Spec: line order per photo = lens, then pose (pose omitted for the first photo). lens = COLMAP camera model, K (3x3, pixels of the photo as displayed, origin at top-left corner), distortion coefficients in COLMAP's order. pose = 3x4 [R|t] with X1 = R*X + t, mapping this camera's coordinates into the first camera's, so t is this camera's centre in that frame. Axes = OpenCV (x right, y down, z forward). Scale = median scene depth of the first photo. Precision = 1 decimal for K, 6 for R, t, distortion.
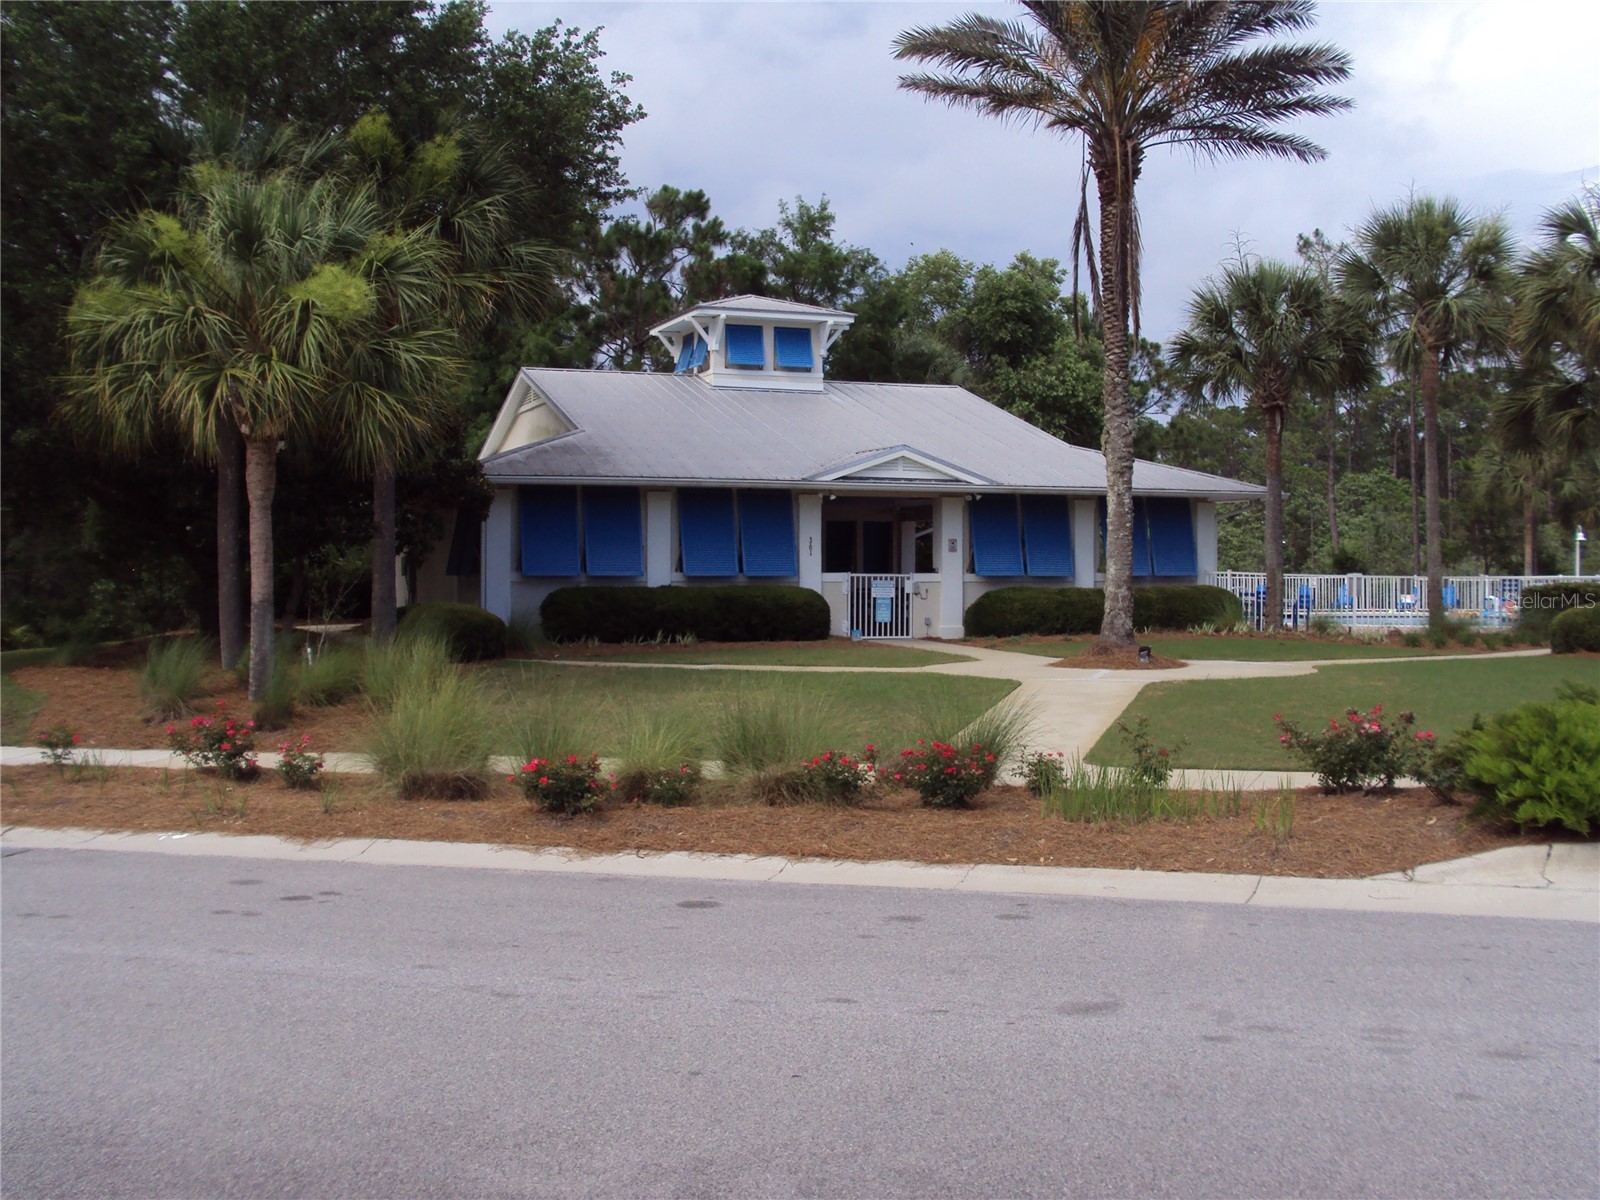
lens RADIAL K [[1733.6, 0, 829.1], [0, 1733.6, 587.4], [0, 0, 1]] dist [-0.132258, 0.000000]
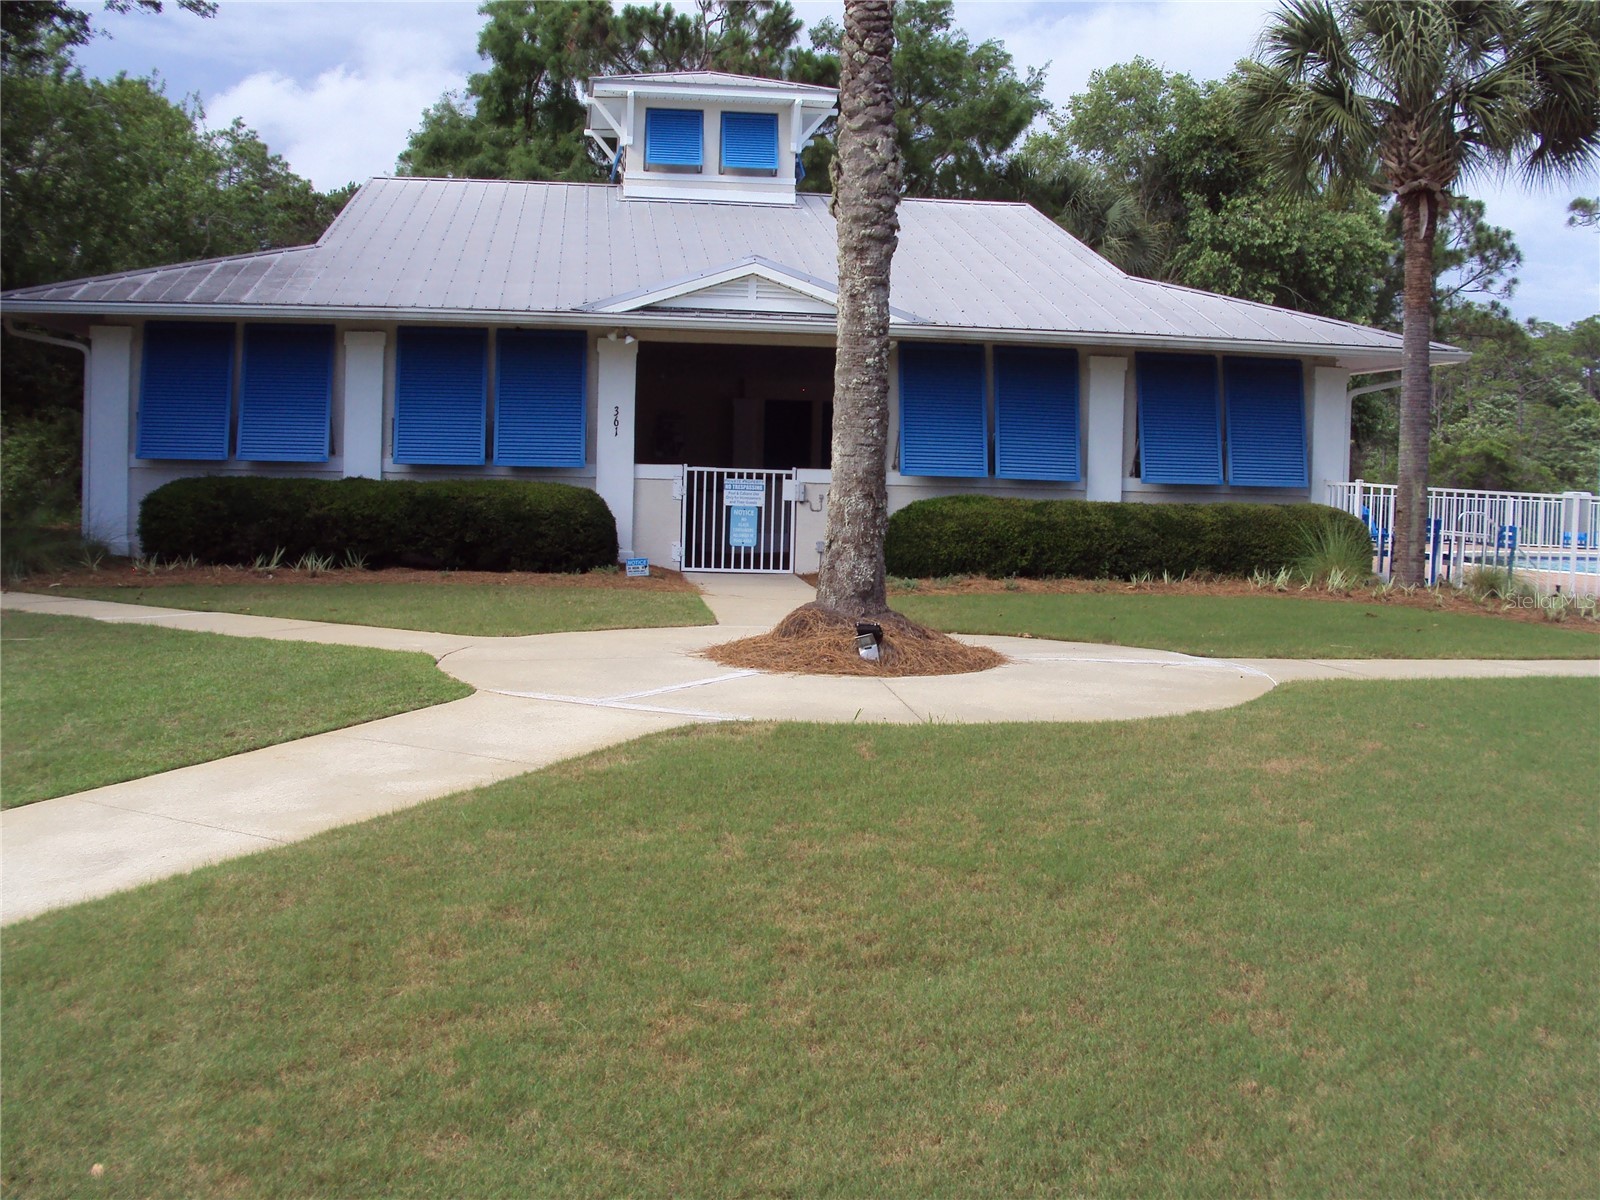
lens RADIAL K [[1733.6, 0, 791.3], [0, 1733.6, 546.4], [0, 0, 1]] dist [-0.132258, 0.000000]
pose [[0.966564, 0.035953, -0.253892, 0.205427], [-0.028844, 0.999082, 0.031669, -0.000284], [0.254797, -0.023287, 0.966714, 0.404479]]
